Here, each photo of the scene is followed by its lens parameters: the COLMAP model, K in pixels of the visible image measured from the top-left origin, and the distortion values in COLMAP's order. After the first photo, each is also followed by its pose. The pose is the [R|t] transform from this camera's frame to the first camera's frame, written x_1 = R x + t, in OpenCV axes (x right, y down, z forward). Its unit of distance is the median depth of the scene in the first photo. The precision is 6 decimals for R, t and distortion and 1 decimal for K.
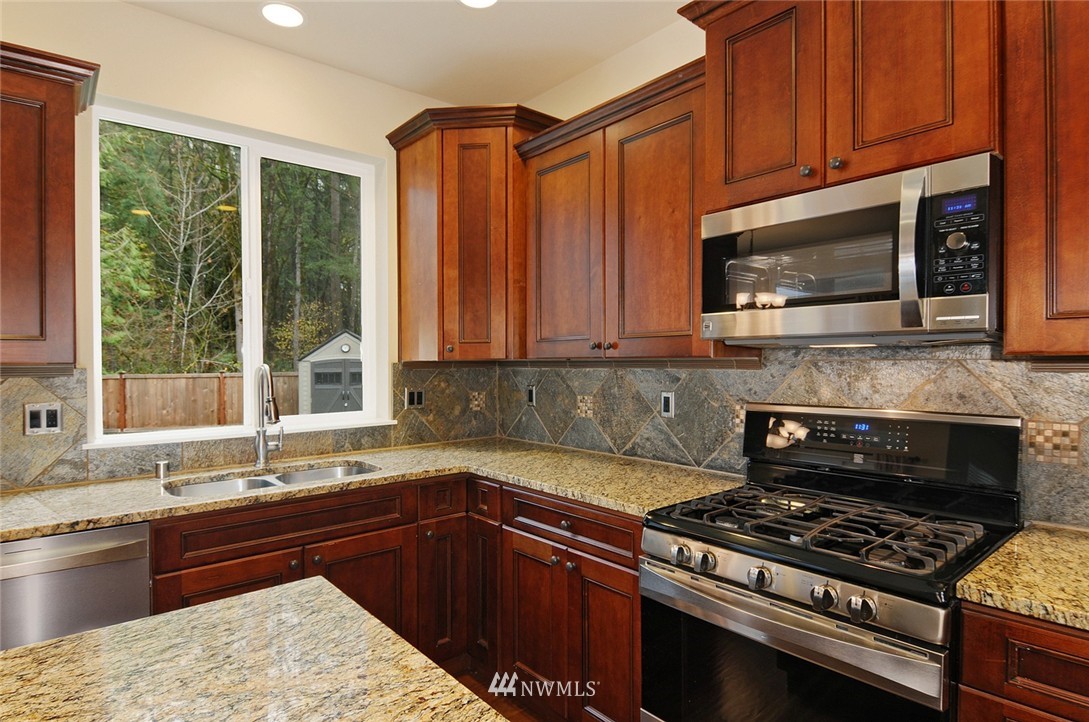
lens RADIAL K [[592.4, 0, 542.4], [0, 592.4, 378.3], [0, 0, 1]] dist [-0.002117, -0.001494]
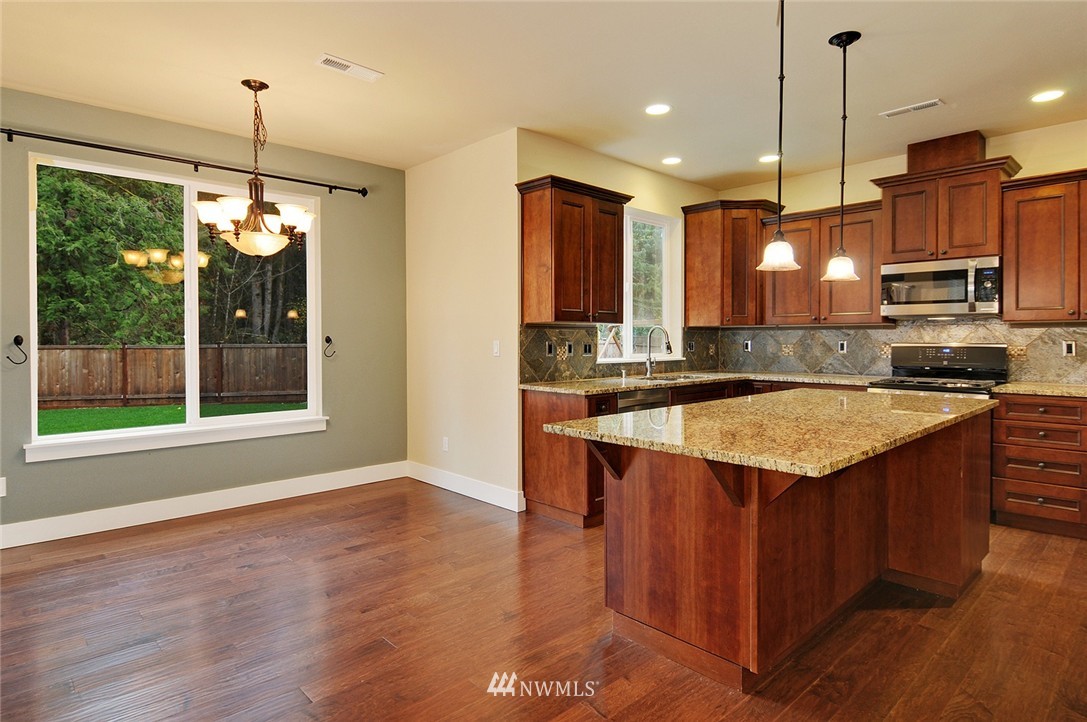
lens RADIAL K [[603.2, 0, 556.9], [0, 603.2, 350.1], [0, 0, 1]] dist [-0.002684, -0.000935]
pose [[0.997701, 0.004892, 0.067600, -0.946323], [-0.004219, 0.999940, -0.010090, 0.081815], [-0.067645, 0.009781, 0.997661, -1.066188]]
